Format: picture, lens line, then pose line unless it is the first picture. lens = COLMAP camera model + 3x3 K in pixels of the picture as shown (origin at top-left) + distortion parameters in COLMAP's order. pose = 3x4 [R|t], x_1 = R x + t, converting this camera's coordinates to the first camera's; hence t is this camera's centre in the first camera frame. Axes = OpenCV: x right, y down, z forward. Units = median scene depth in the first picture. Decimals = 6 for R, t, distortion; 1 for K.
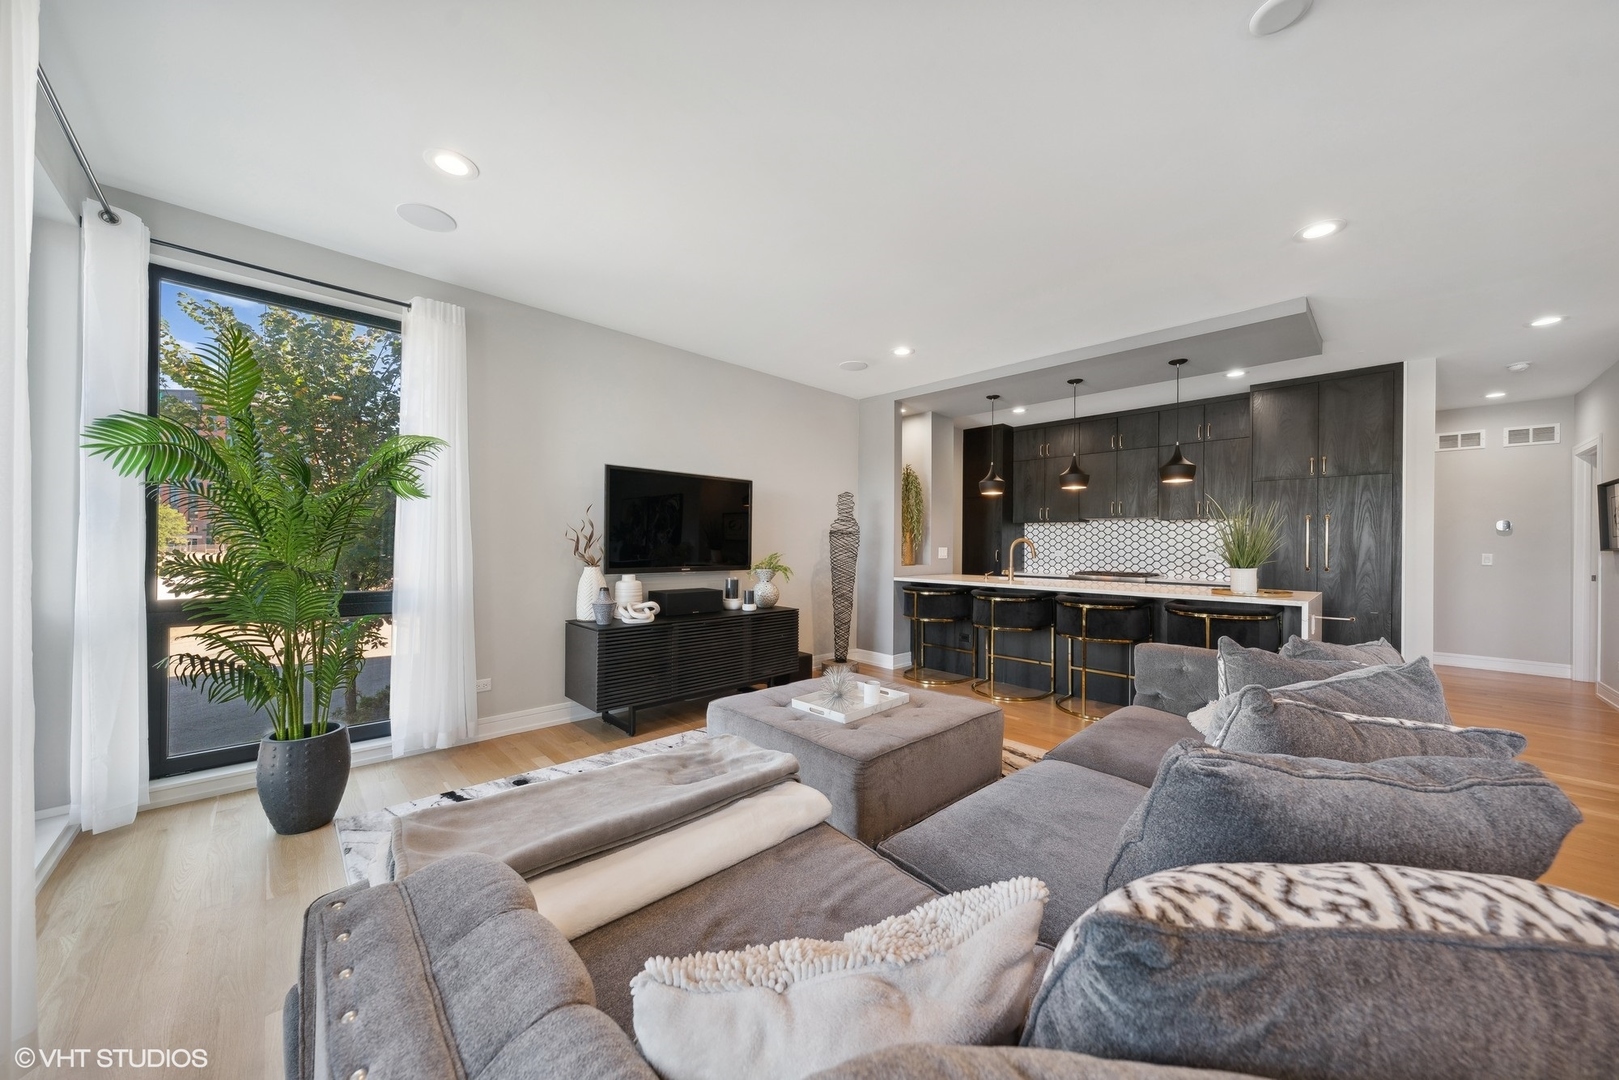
lens RADIAL K [[567.3, 0, 810.9], [0, 567.3, 544.2], [0, 0, 1]] dist [-0.002811, 0.000197]
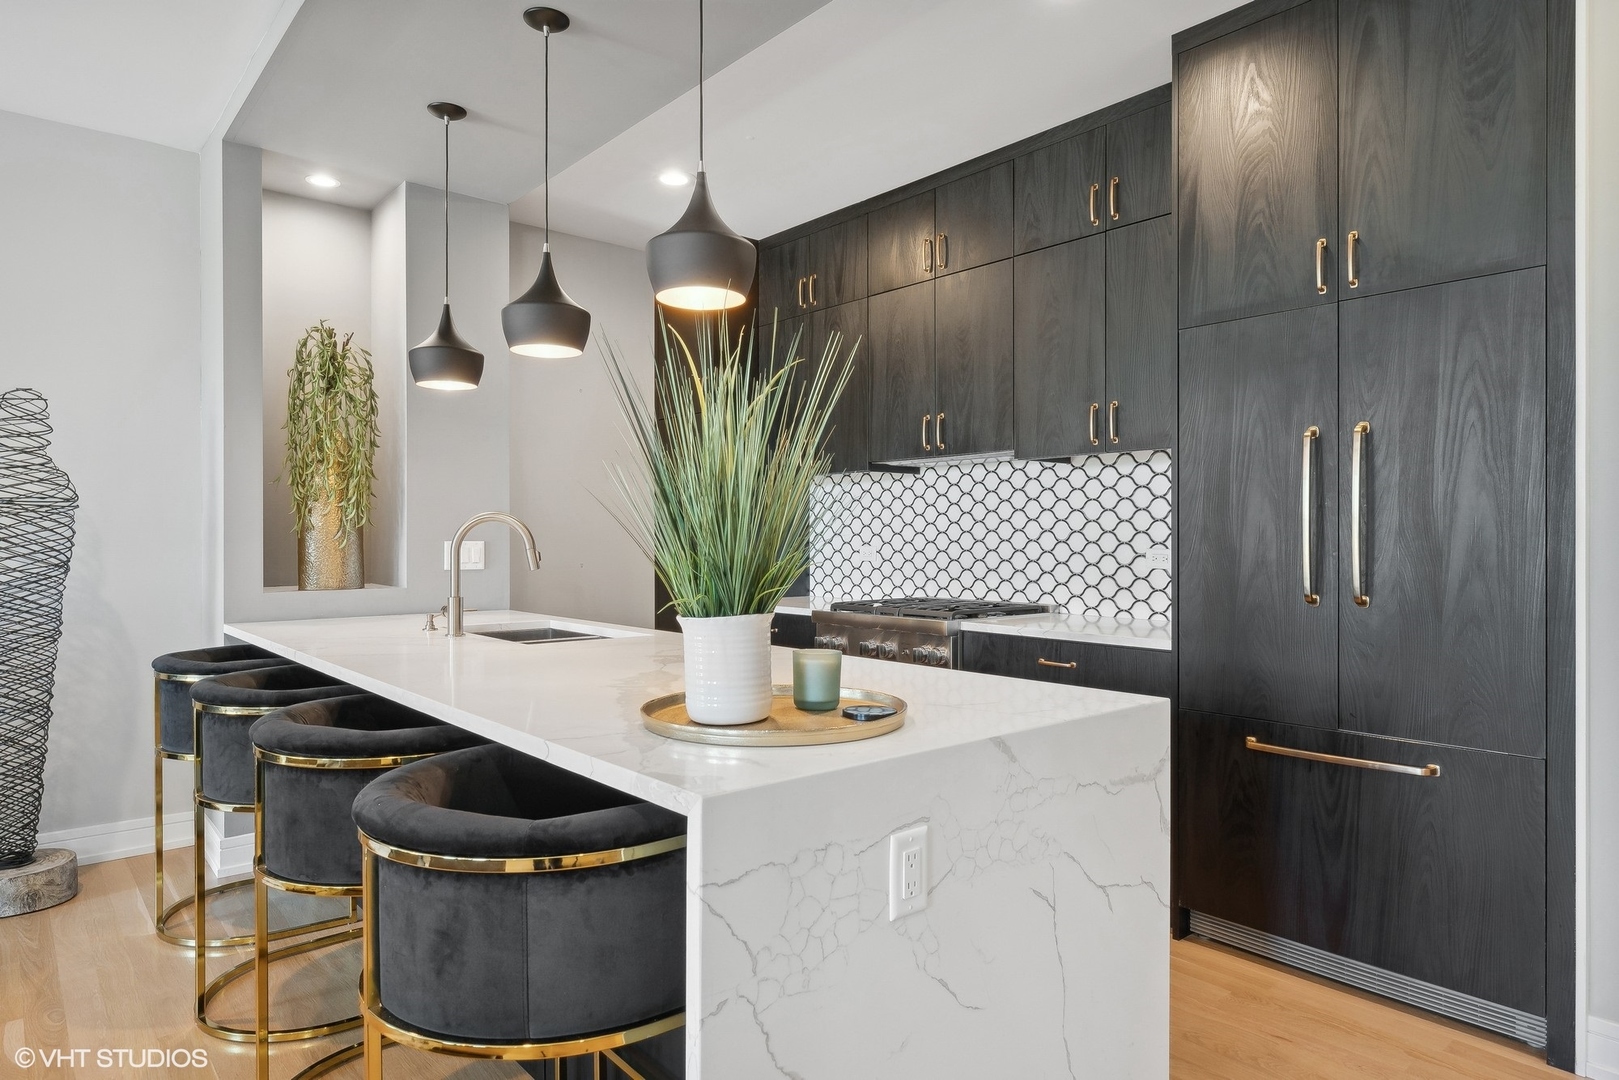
lens RADIAL K [[973.6, 0, 806.4], [0, 973.6, 540.5], [0, 0, 1]] dist [-0.001505, -0.000207]
pose [[0.997580, -0.006745, -0.069203, 0.551785], [0.006882, 0.999975, 0.001728, 0.007514], [0.069189, -0.002200, 0.997601, 0.388516]]
